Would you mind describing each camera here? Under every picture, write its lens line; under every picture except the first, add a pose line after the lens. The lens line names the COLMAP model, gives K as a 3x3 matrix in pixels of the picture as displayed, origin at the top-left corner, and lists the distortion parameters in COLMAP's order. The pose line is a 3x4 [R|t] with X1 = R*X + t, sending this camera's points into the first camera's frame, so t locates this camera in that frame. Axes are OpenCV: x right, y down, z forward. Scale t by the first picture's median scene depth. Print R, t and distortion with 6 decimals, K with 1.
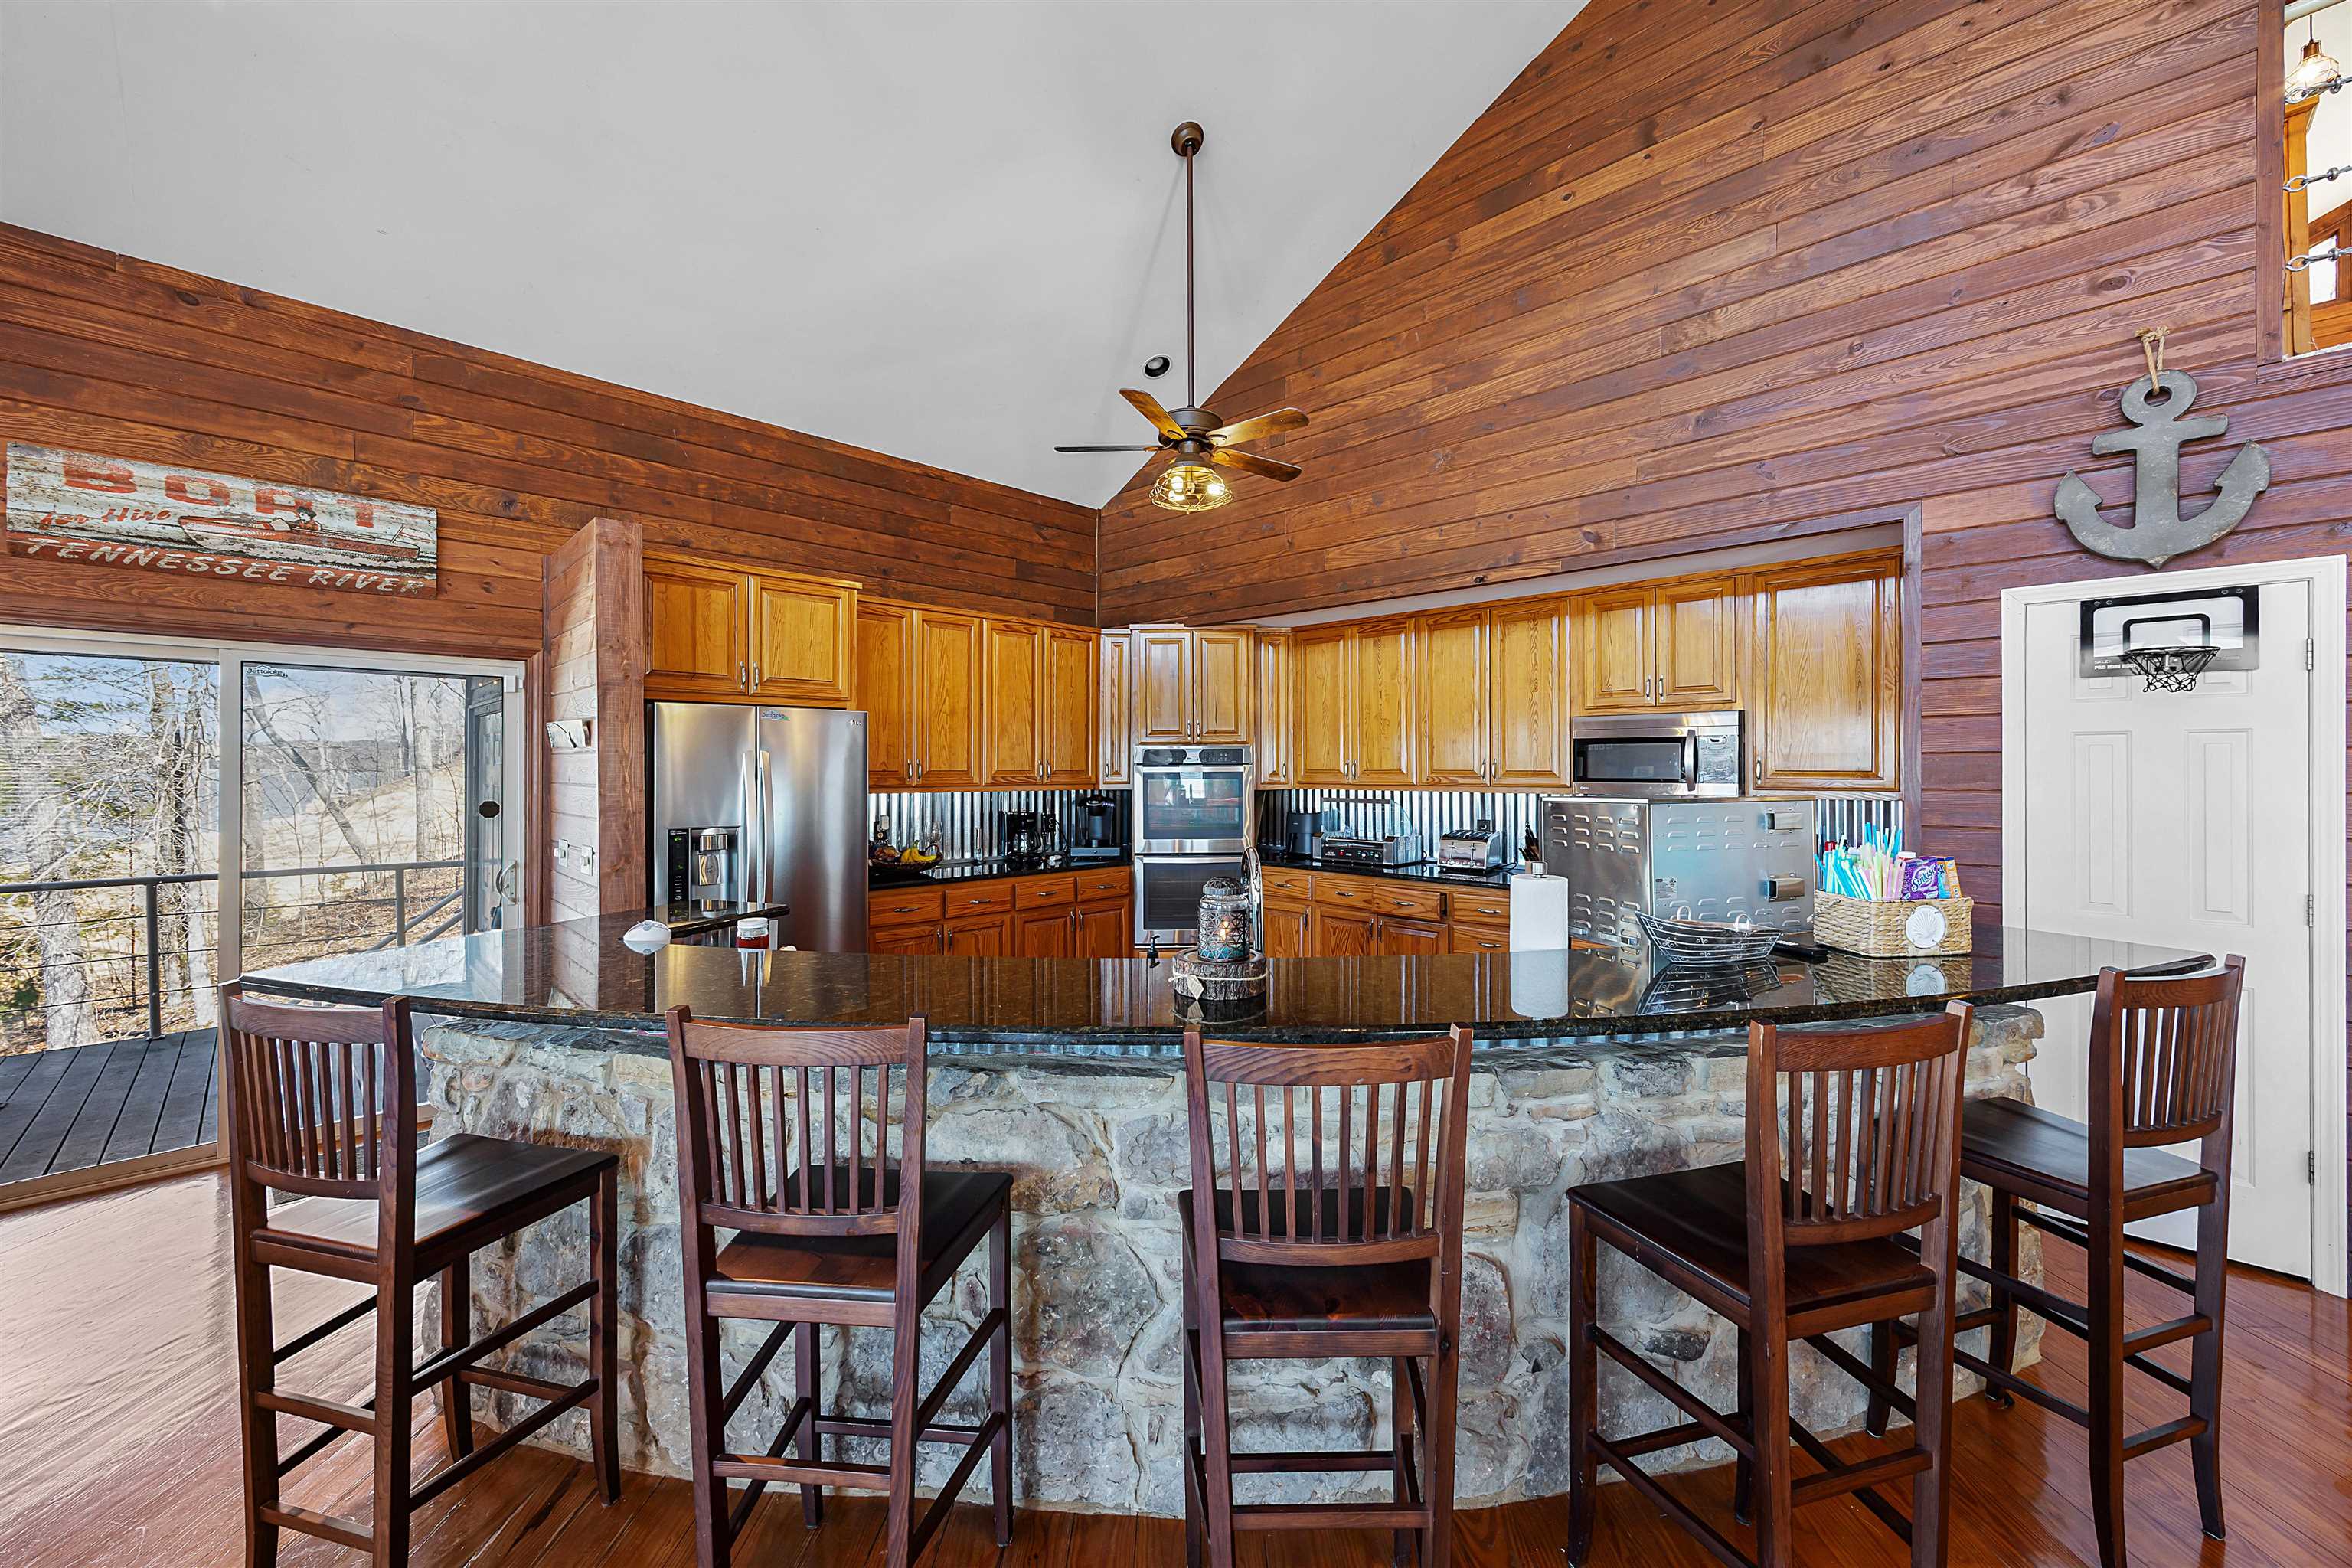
lens RADIAL K [[910.7, 0, 1178.9], [0, 910.7, 776.0], [0, 0, 1]] dist [0.002151, -0.000145]
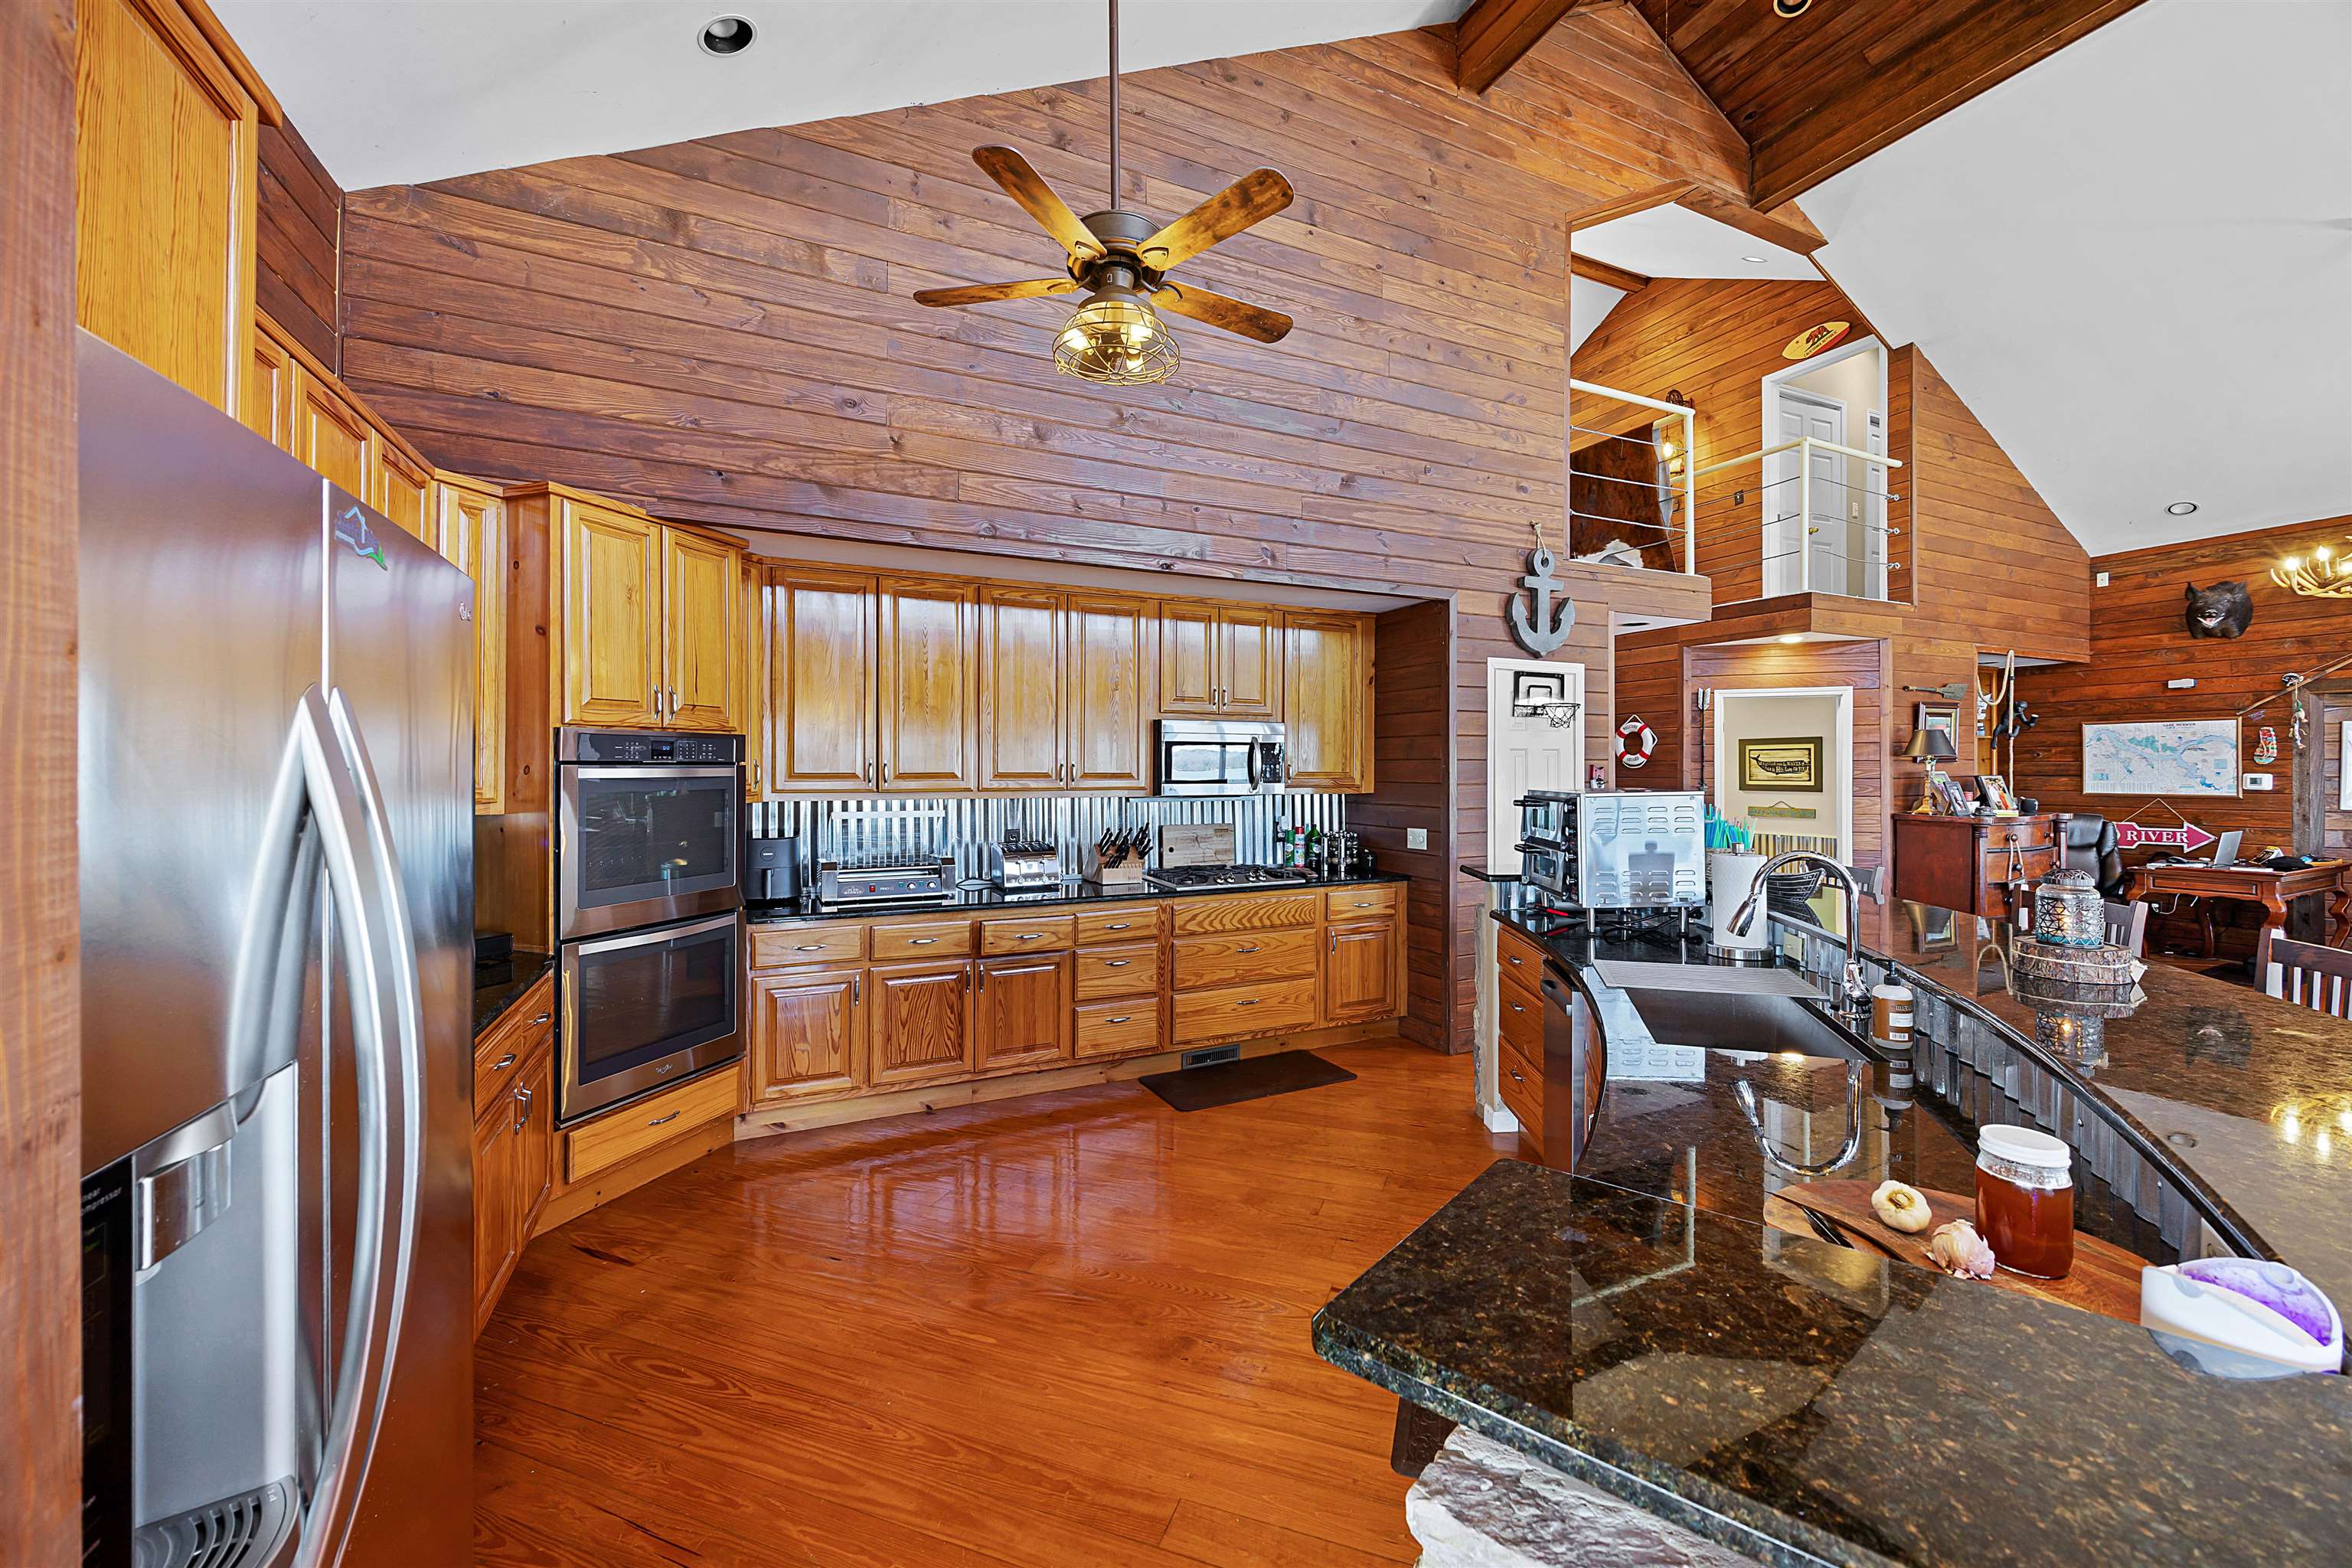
lens RADIAL K [[910.7, 0, 1184.1], [0, 910.7, 774.1], [0, 0, 1]] dist [0.002151, -0.000145]
pose [[0.335405, -0.003221, 0.942069, -0.648566], [0.010346, 0.999946, -0.000264, -0.005421], [-0.942017, 0.009835, 0.335420, 0.818099]]
